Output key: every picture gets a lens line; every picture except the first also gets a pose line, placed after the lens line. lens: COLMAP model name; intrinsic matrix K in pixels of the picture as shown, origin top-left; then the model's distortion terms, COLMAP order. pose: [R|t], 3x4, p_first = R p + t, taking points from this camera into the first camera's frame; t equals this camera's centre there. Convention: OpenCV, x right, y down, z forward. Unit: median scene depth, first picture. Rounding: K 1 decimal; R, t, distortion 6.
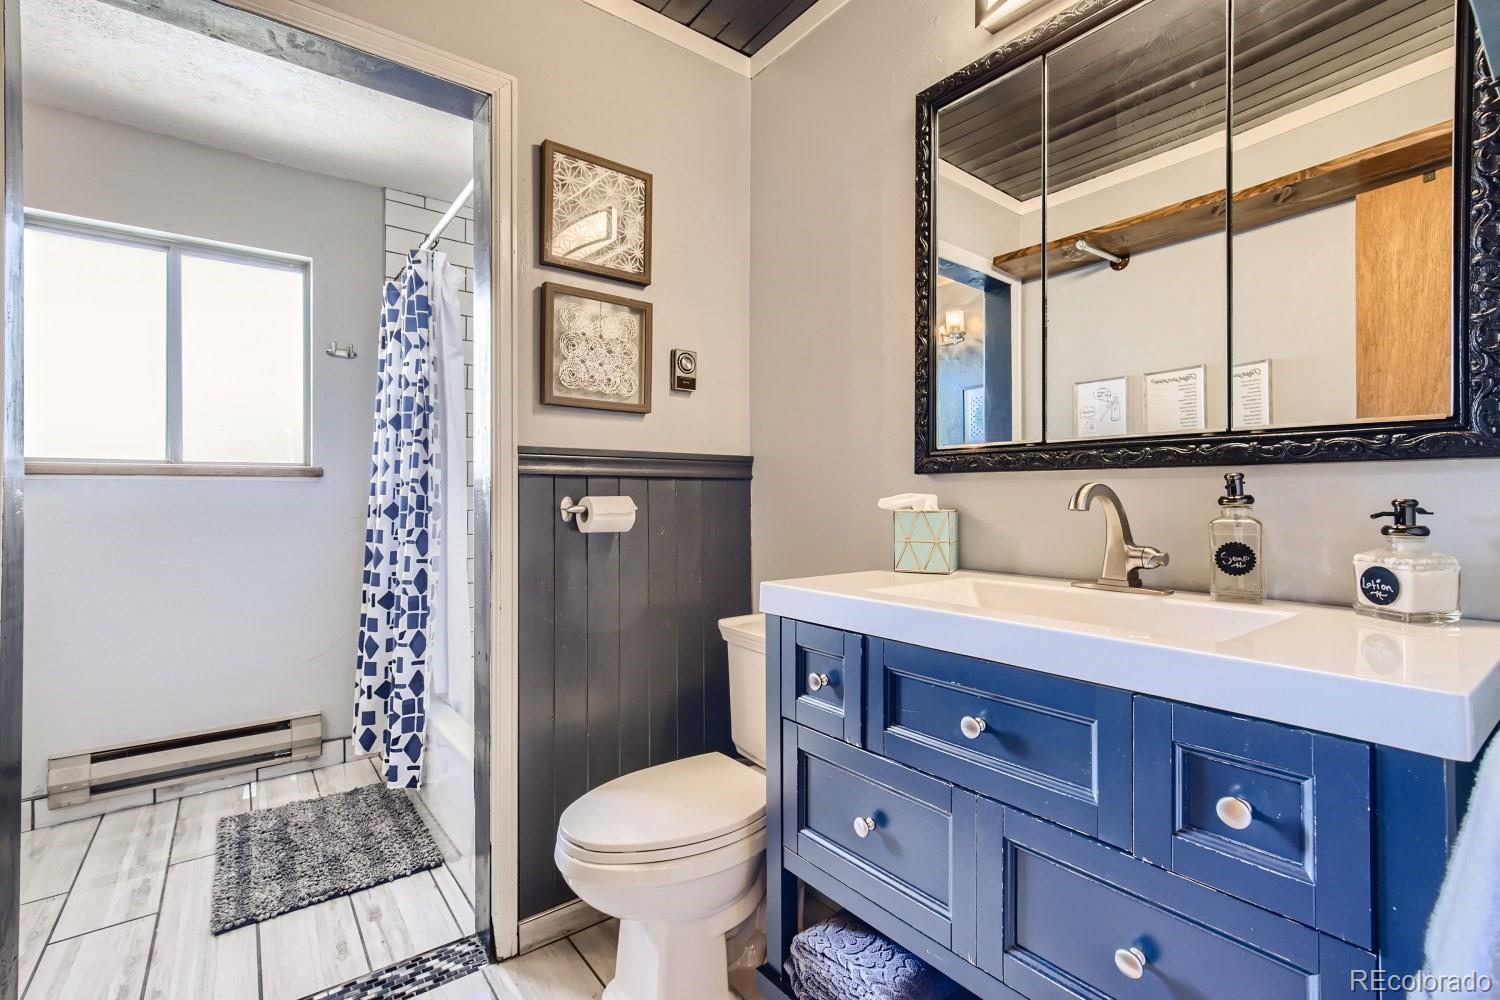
lens RADIAL K [[687.3, 0, 758.4], [0, 687.3, 501.8], [0, 0, 1]] dist [0.001978, 0.001307]
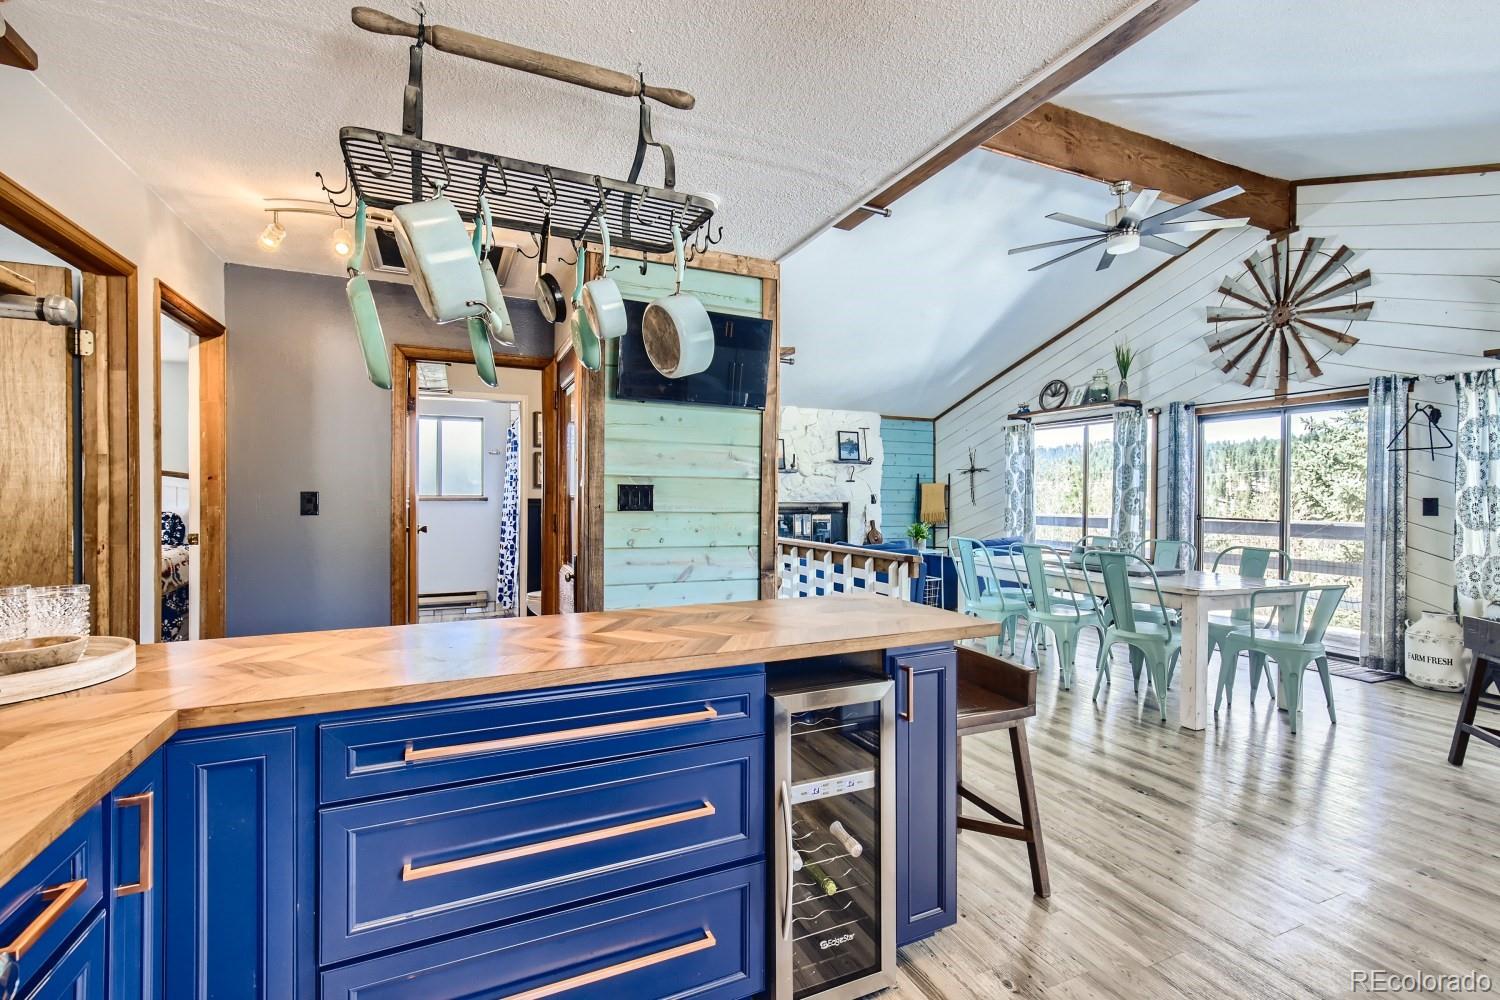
lens RADIAL K [[687.3, 0, 757.6], [0, 687.3, 497.2], [0, 0, 1]] dist [0.001978, 0.001307]
pose [[0.972329, 0.004377, -0.233573, 1.063994], [-0.002654, 0.999967, 0.007688, -0.078688], [0.233599, -0.006855, 0.972309, -1.418092]]
